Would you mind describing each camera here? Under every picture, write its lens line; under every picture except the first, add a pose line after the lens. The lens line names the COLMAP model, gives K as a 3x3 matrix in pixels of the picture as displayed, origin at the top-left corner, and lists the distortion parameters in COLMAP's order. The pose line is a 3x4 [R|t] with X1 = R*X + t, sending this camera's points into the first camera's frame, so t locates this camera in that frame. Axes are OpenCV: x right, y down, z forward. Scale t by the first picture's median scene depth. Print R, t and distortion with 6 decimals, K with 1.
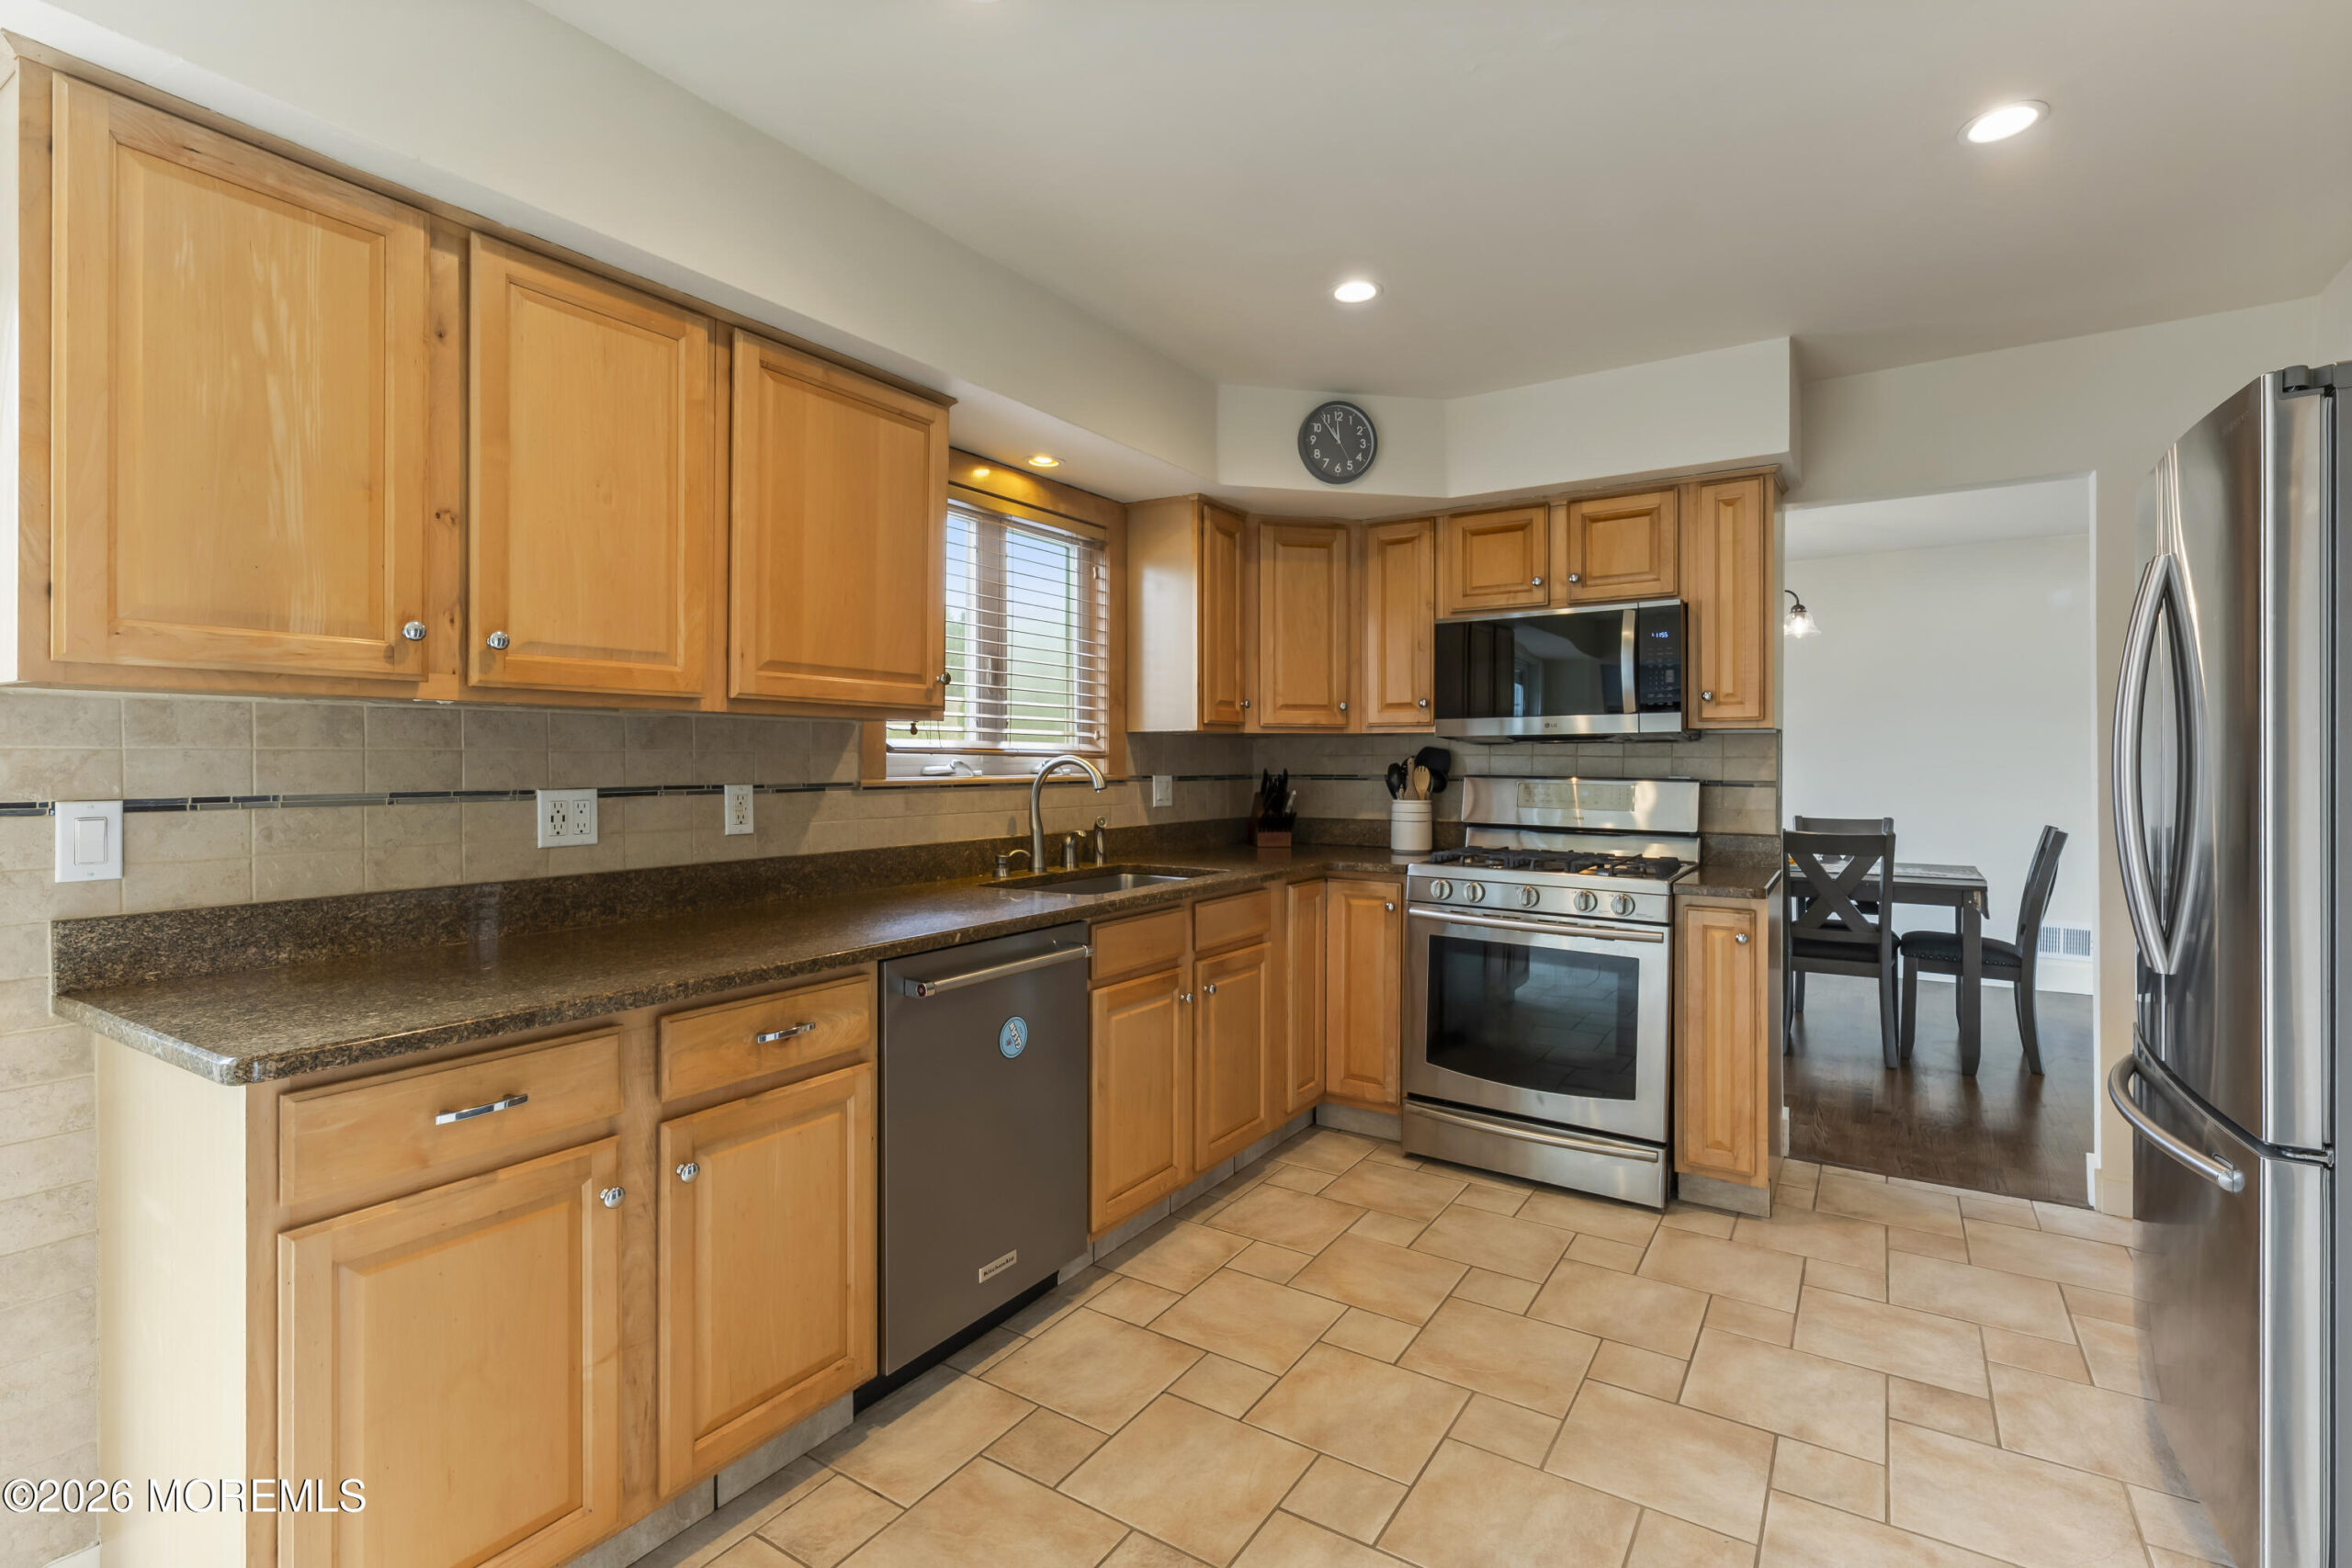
lens RADIAL K [[1088.4, 0, 1168.5], [0, 1088.4, 759.6], [0, 0, 1]] dist [0.002326, -0.000116]
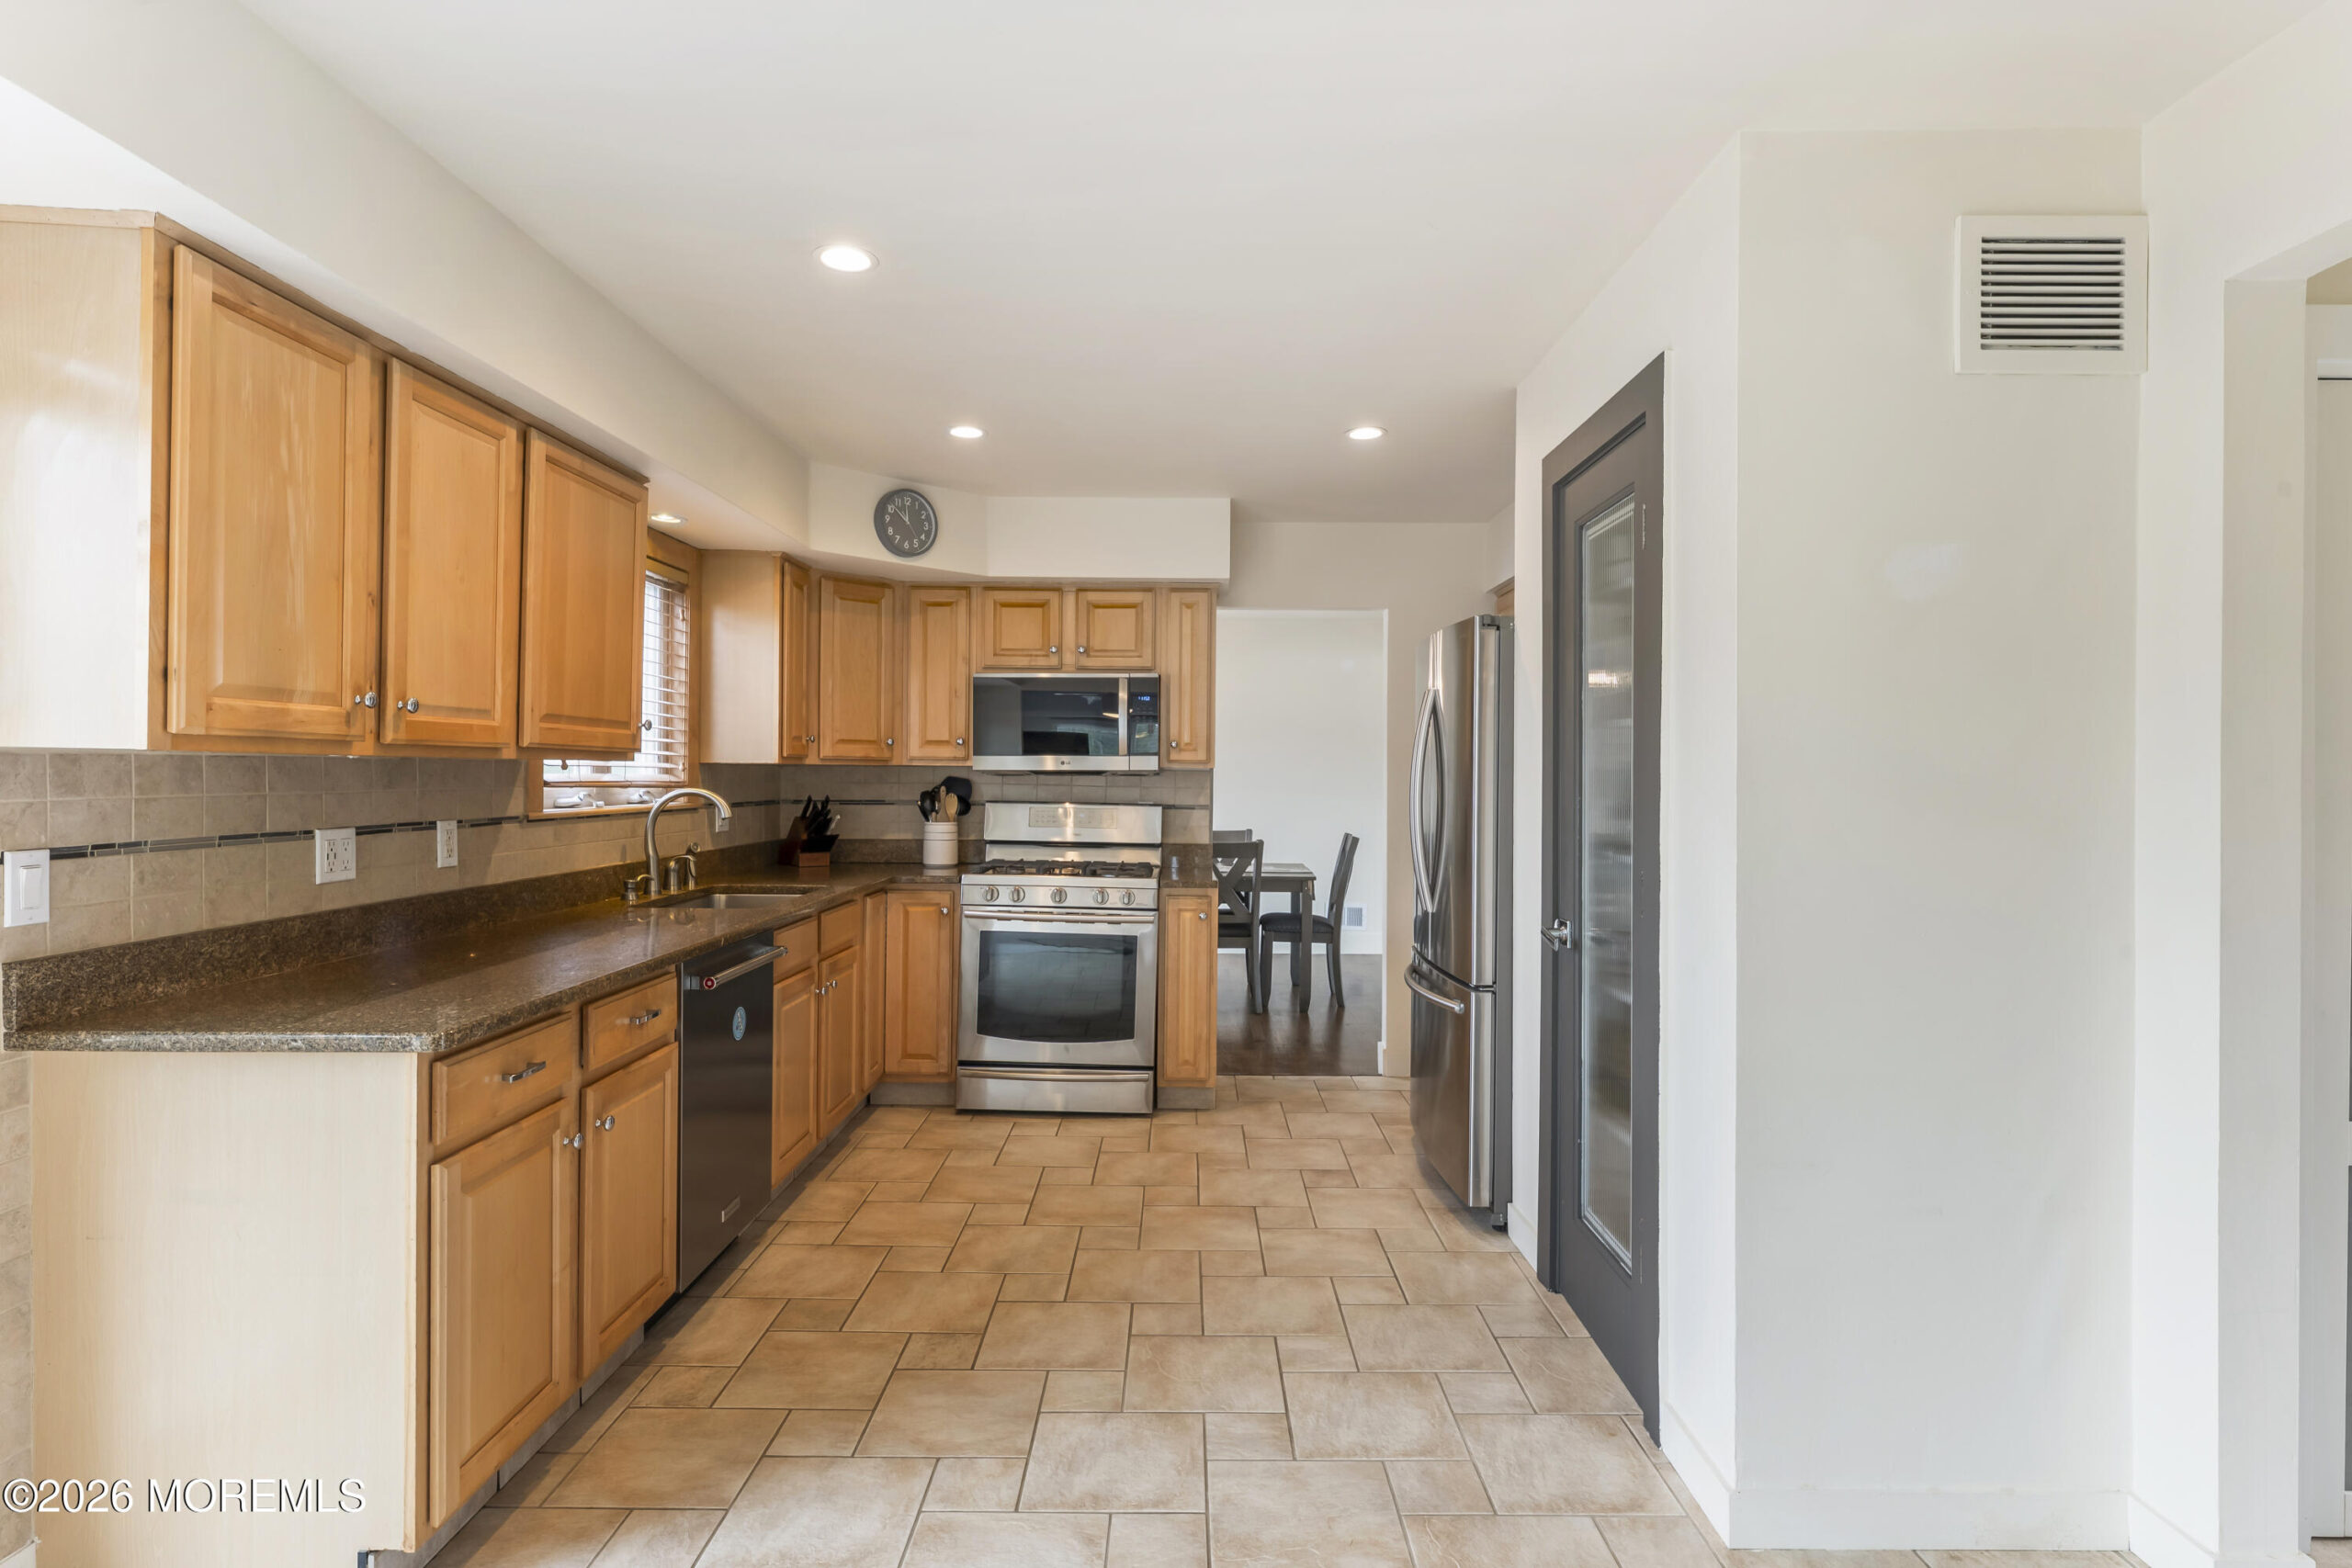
lens RADIAL K [[1200.5, 0, 1176.0], [0, 1200.5, 784.0], [0, 0, 1]] dist [0.003971, -0.000120]
pose [[0.842755, 0.002425, 0.538292, -0.350021], [-0.008806, 0.999918, 0.009282, -0.024616], [-0.538226, -0.012563, 0.842707, -0.308649]]
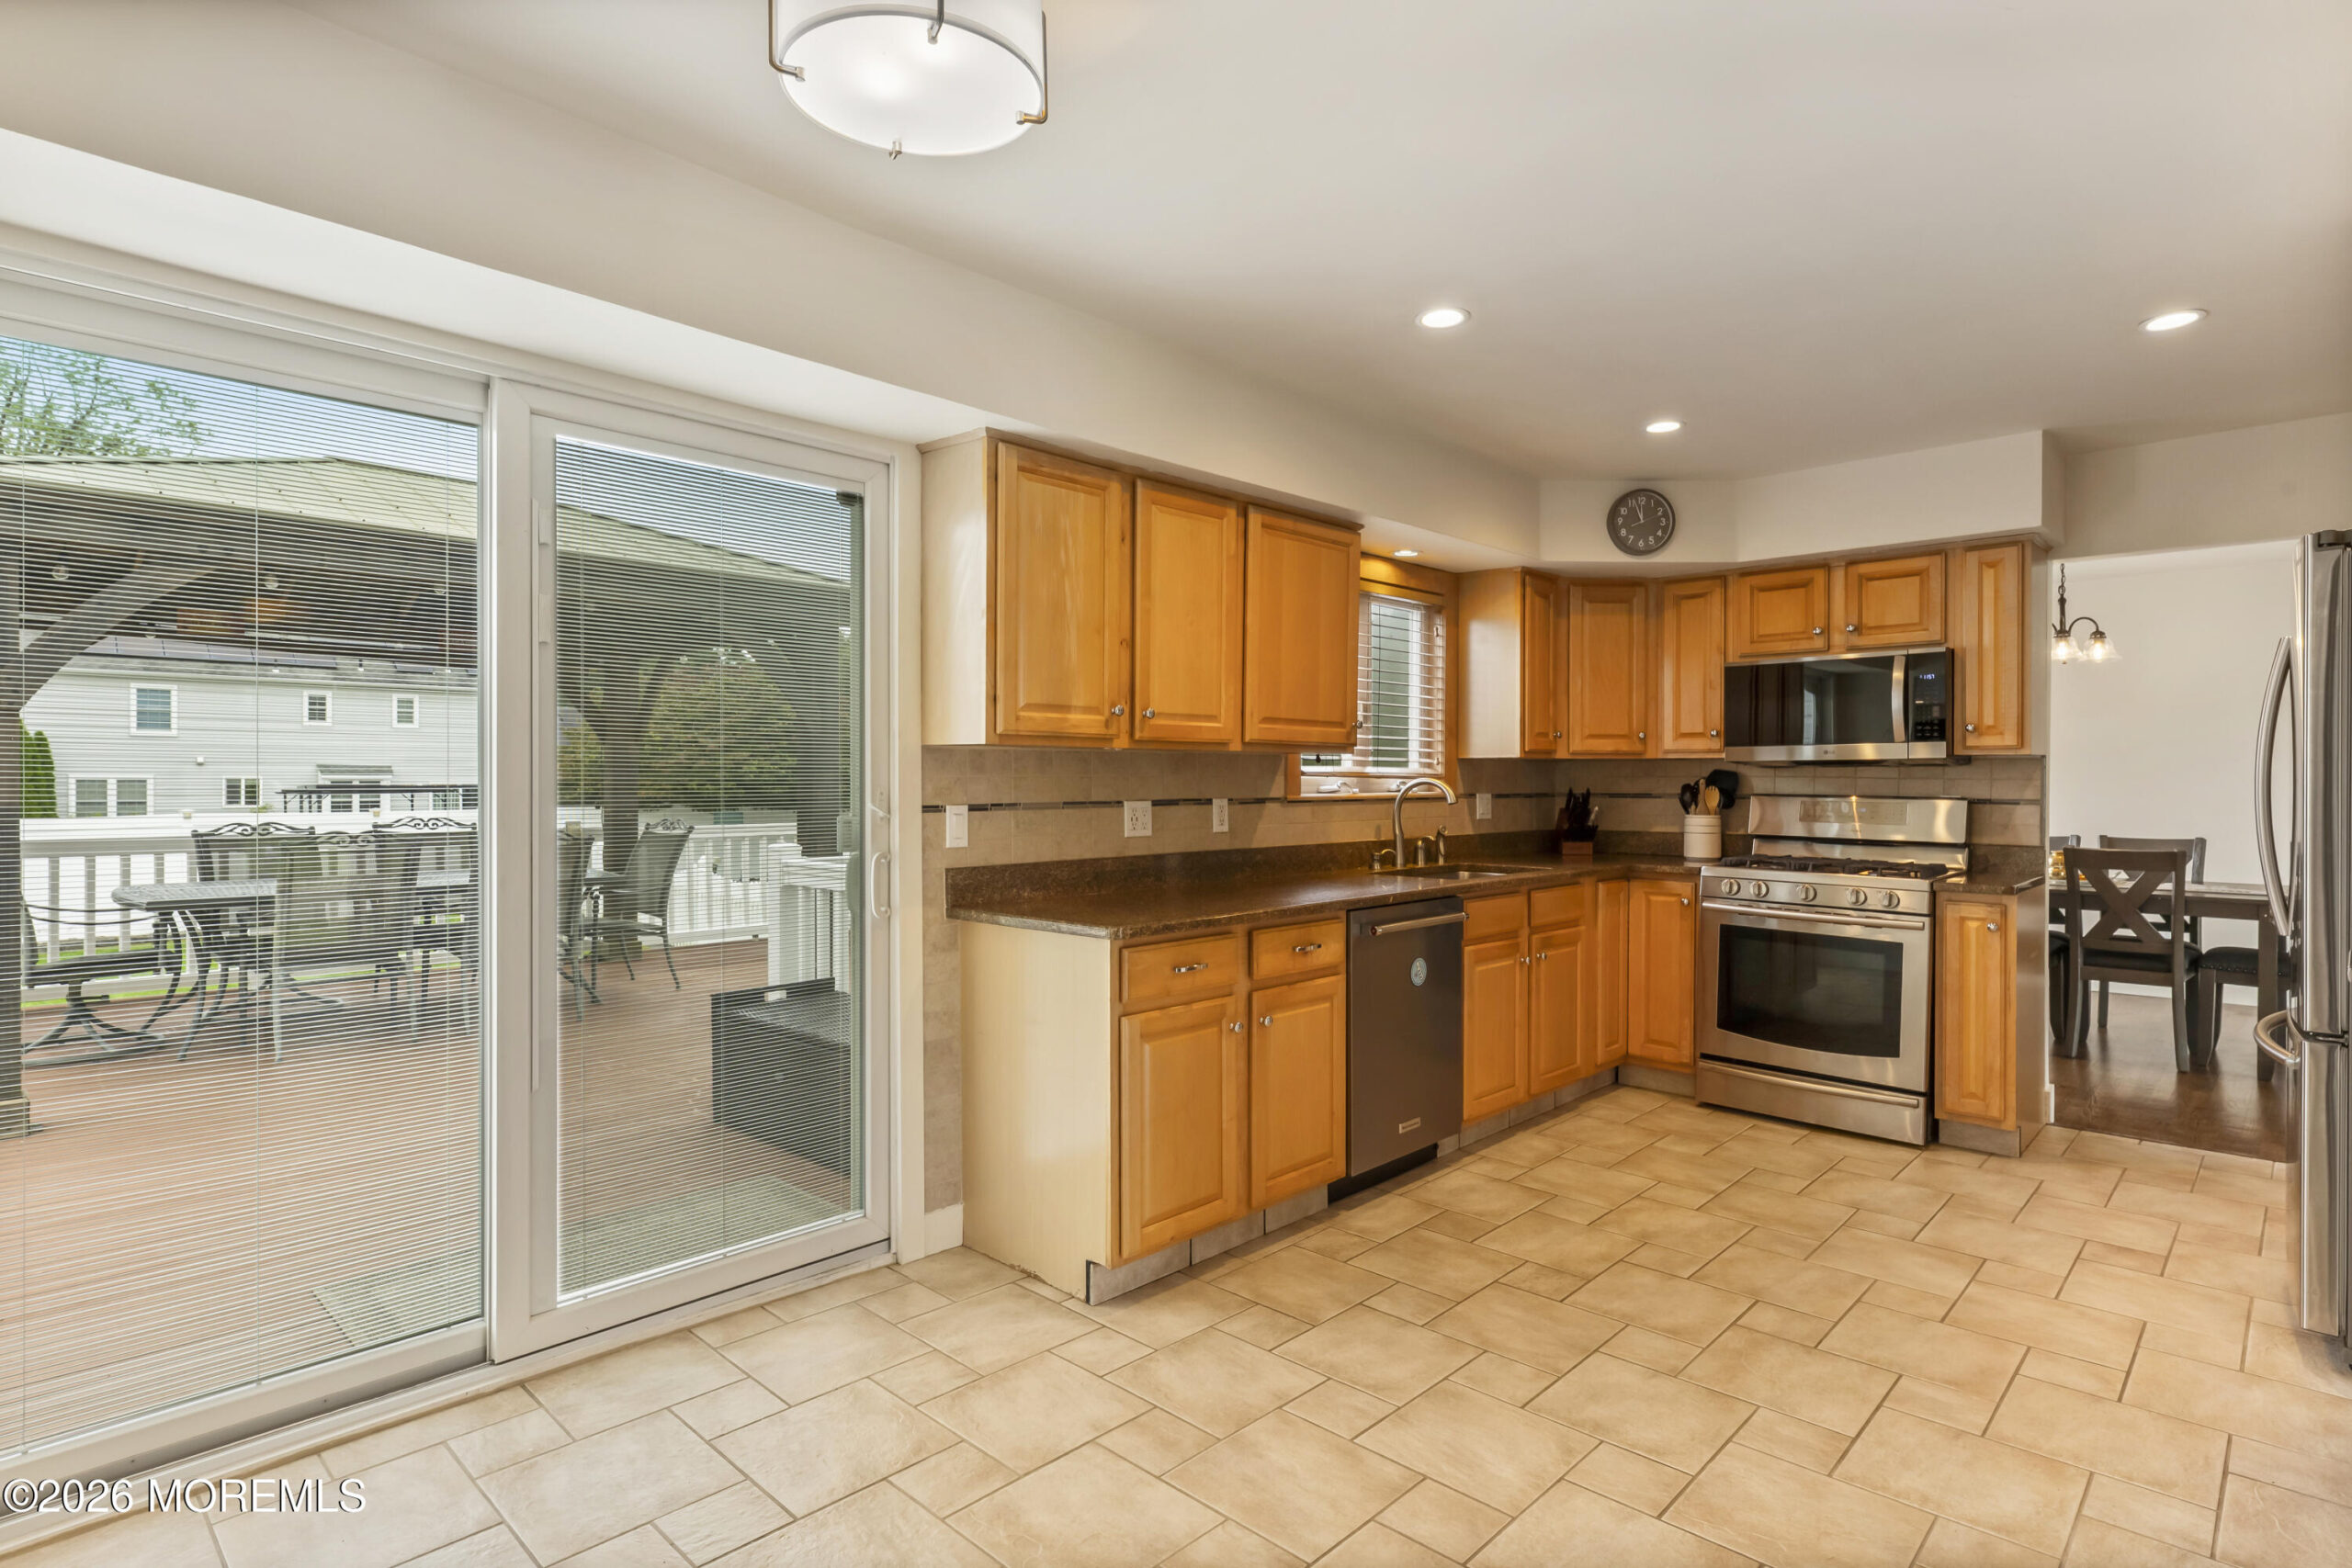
lens RADIAL K [[1179.1, 0, 1176.0], [0, 1179.1, 784.0], [0, 0, 1]] dist [0.002534, -0.000080]
pose [[0.982183, 0.001266, -0.187925, -0.126391], [-0.000225, 0.999985, 0.005560, -0.004355], [0.187929, -0.005418, 0.982168, -0.470385]]
